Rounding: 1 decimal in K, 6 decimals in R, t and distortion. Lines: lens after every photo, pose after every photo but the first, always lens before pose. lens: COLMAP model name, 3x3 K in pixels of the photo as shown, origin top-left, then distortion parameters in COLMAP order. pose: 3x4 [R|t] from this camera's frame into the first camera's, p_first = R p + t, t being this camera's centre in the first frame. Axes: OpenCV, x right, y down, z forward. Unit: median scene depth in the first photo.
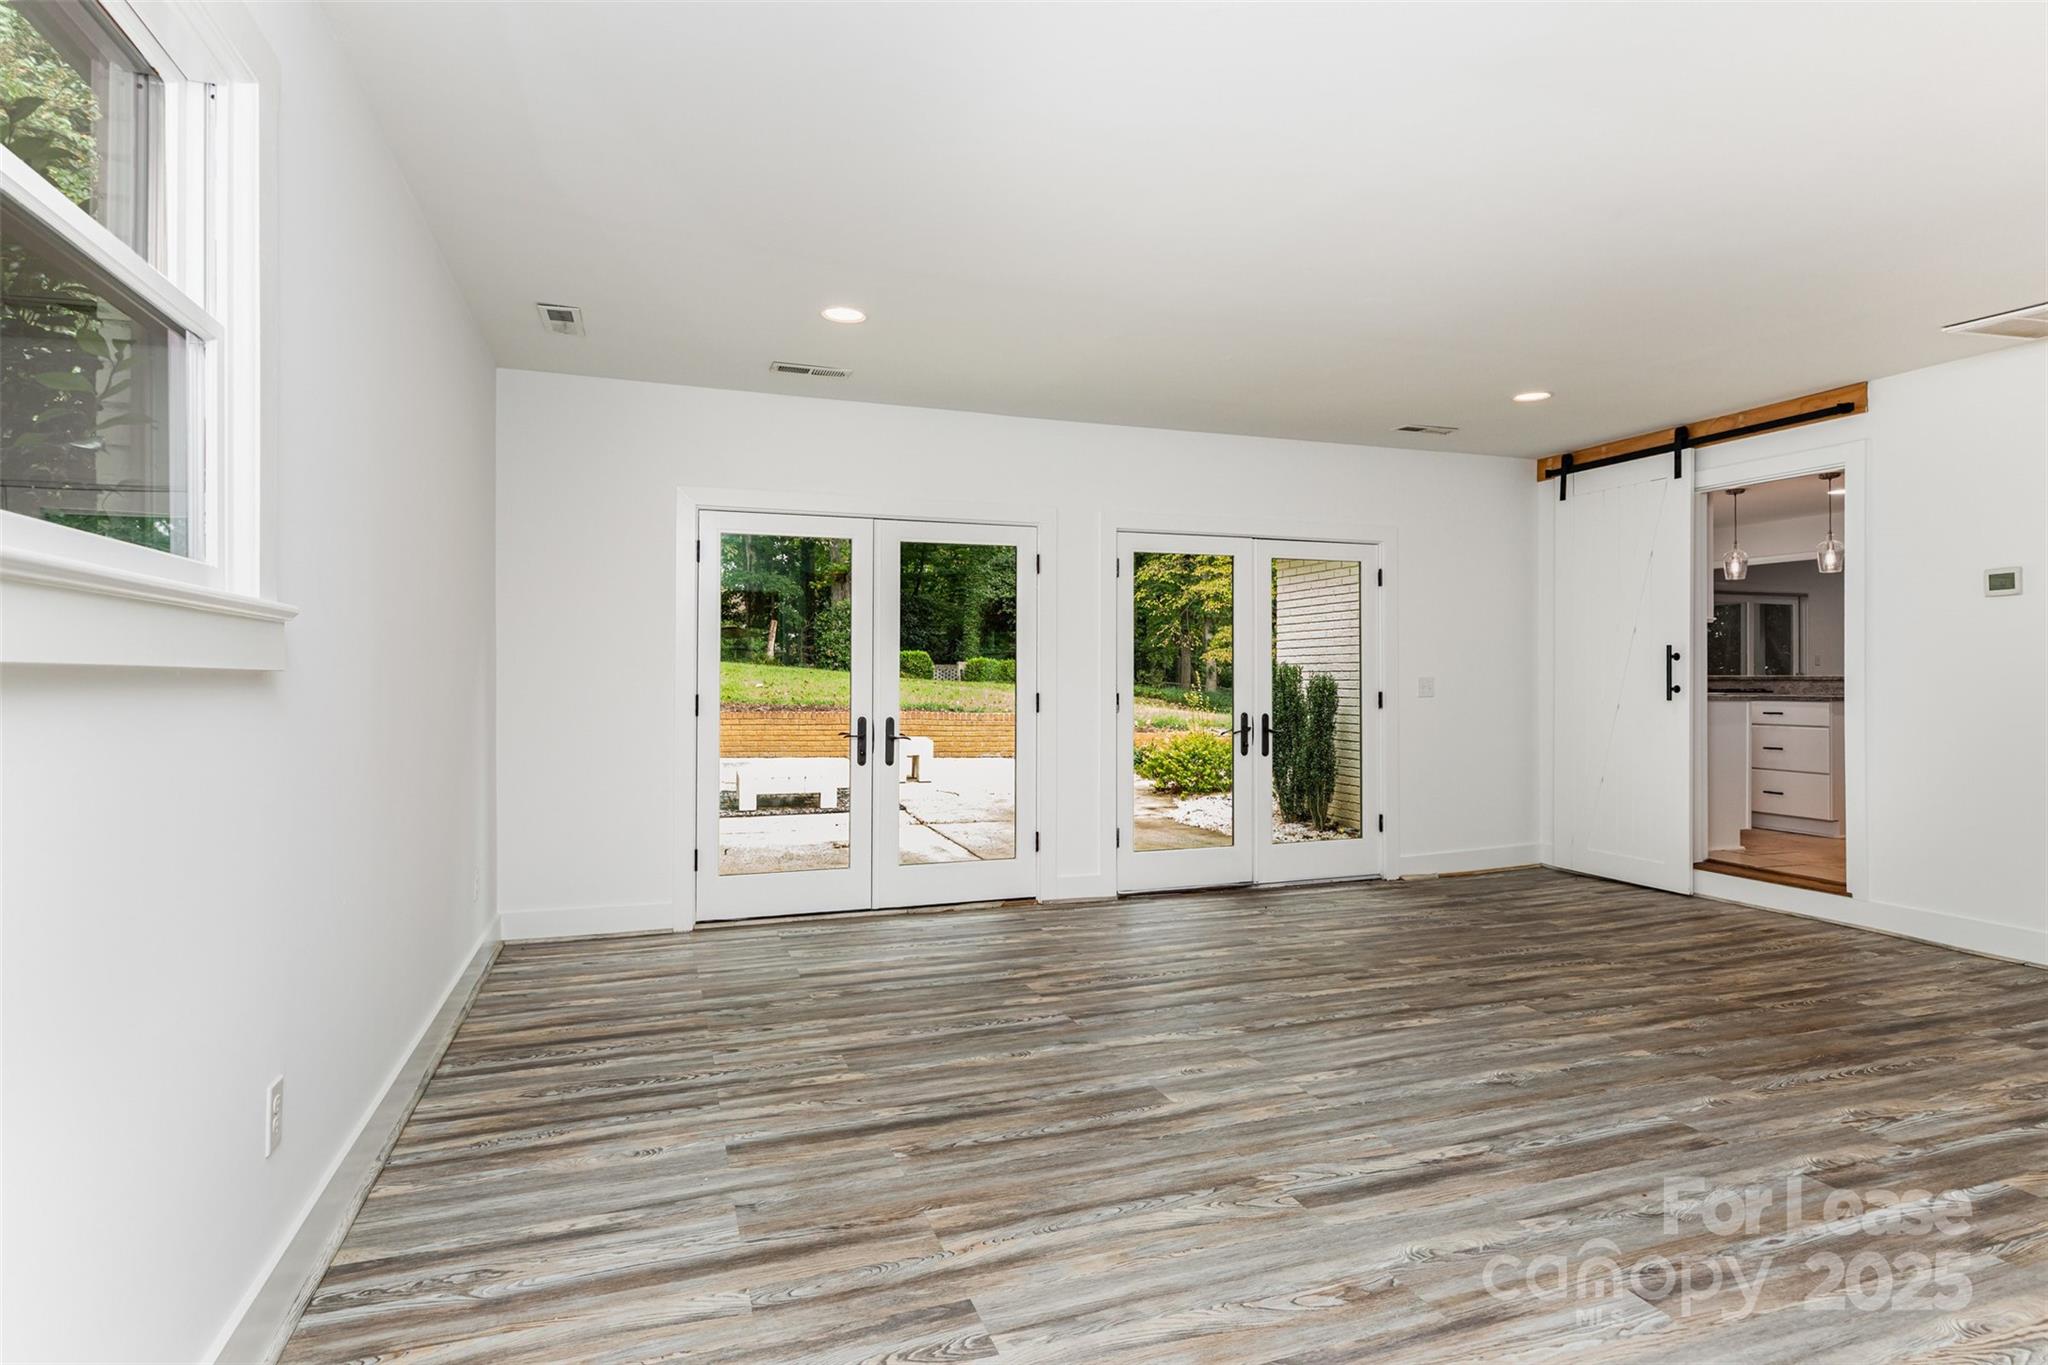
lens RADIAL K [[1050.8, 0, 1009.8], [0, 1050.8, 677.7], [0, 0, 1]] dist [-0.005467, 0.004526]
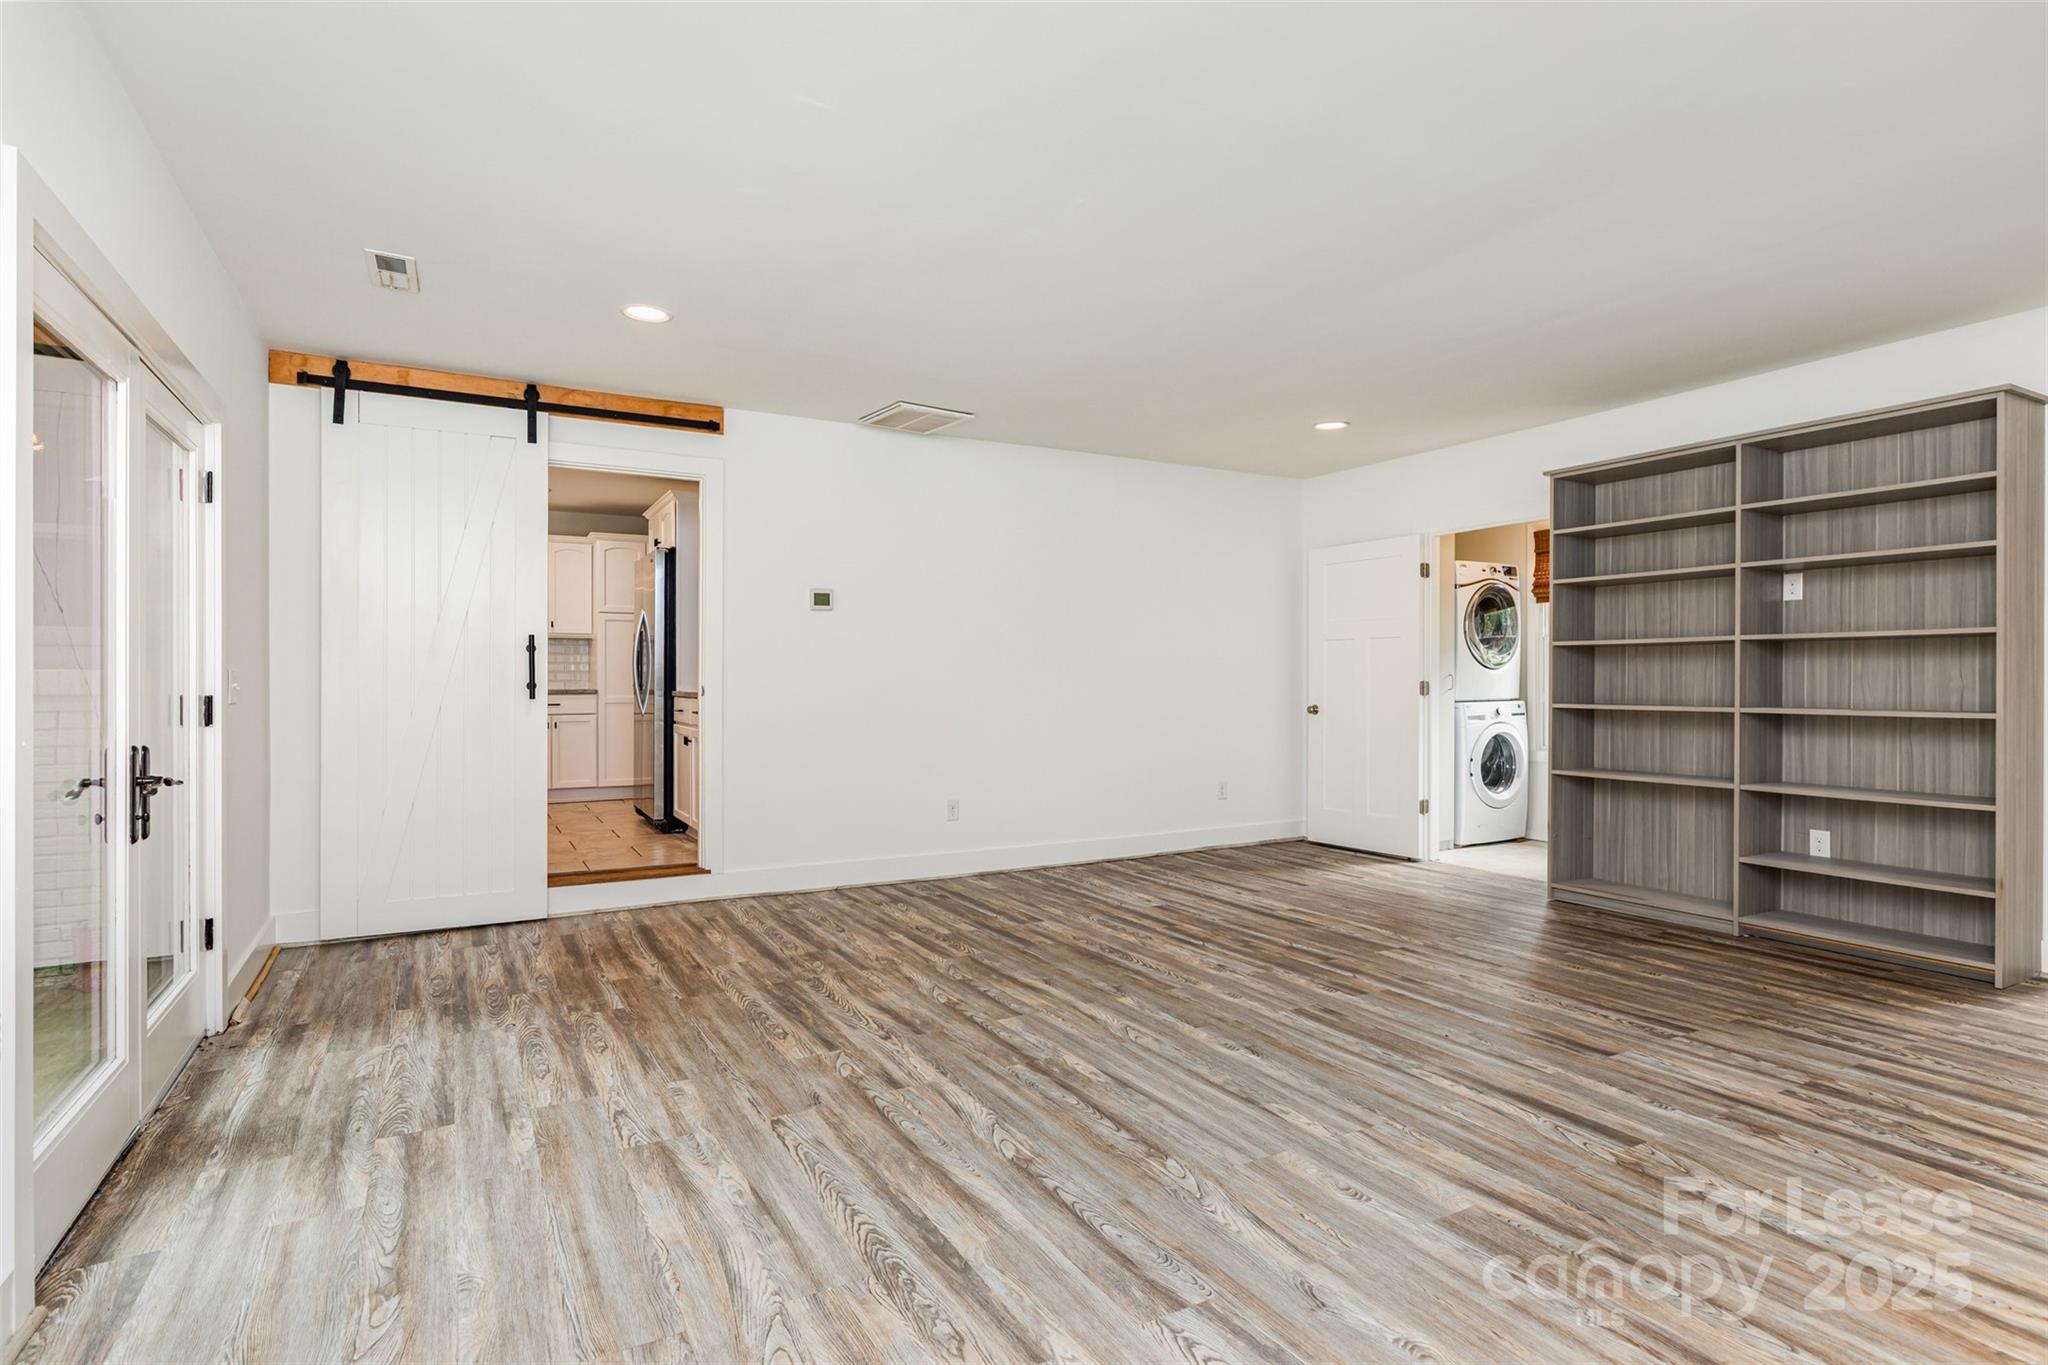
lens RADIAL K [[1050.8, 0, 1008.6], [0, 1050.8, 682.7], [0, 0, 1]] dist [-0.005467, 0.004526]
pose [[-0.163397, -0.002081, 0.986558, -0.487735], [0.001056, 0.999997, 0.002284, 0.011582], [-0.986560, 0.001415, -0.163394, 1.286152]]
